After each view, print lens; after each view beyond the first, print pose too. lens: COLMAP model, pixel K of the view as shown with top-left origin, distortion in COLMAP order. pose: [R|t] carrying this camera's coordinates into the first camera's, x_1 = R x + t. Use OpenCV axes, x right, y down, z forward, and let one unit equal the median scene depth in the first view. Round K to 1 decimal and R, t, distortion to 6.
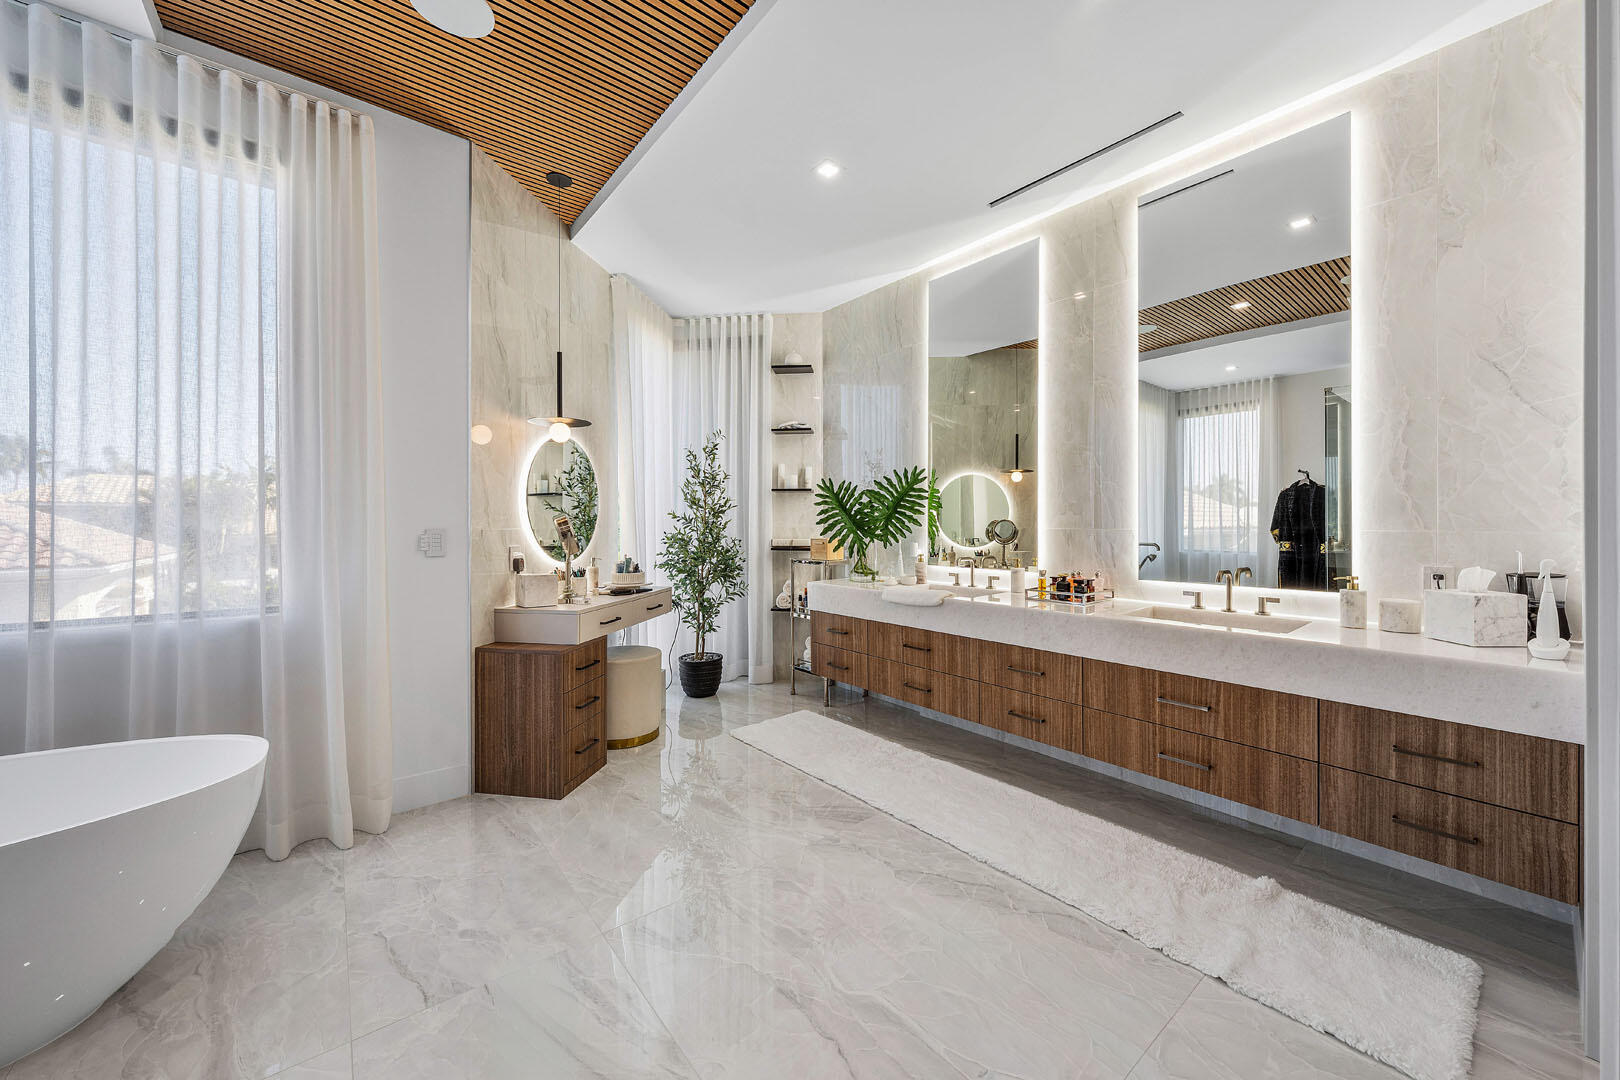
lens RADIAL K [[594.6, 0, 809.7], [0, 594.6, 527.5], [0, 0, 1]] dist [-0.000832, 0.000186]
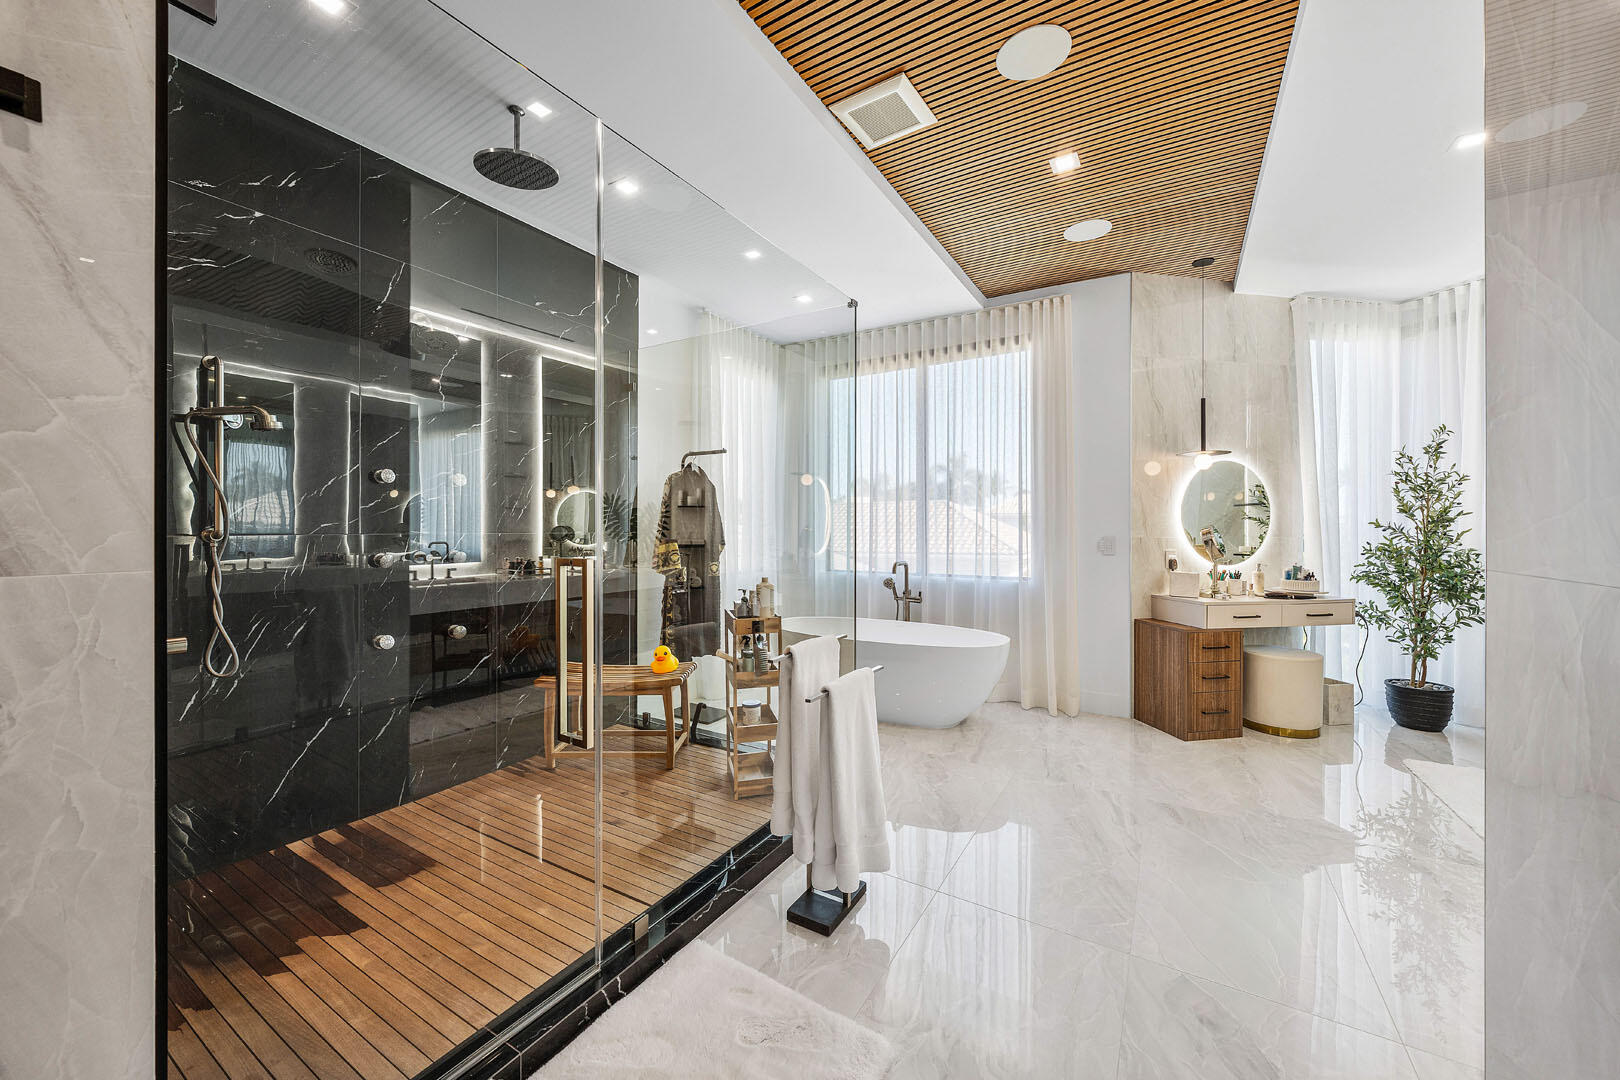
lens RADIAL K [[594.6, 0, 809.7], [0, 594.6, 527.5], [0, 0, 1]] dist [-0.000832, 0.000186]
pose [[0.341866, 0.001449, -0.939747, 0.471339], [-0.004126, 0.999991, 0.000041, -0.016135], [0.939740, 0.003864, 0.341869, -0.214732]]
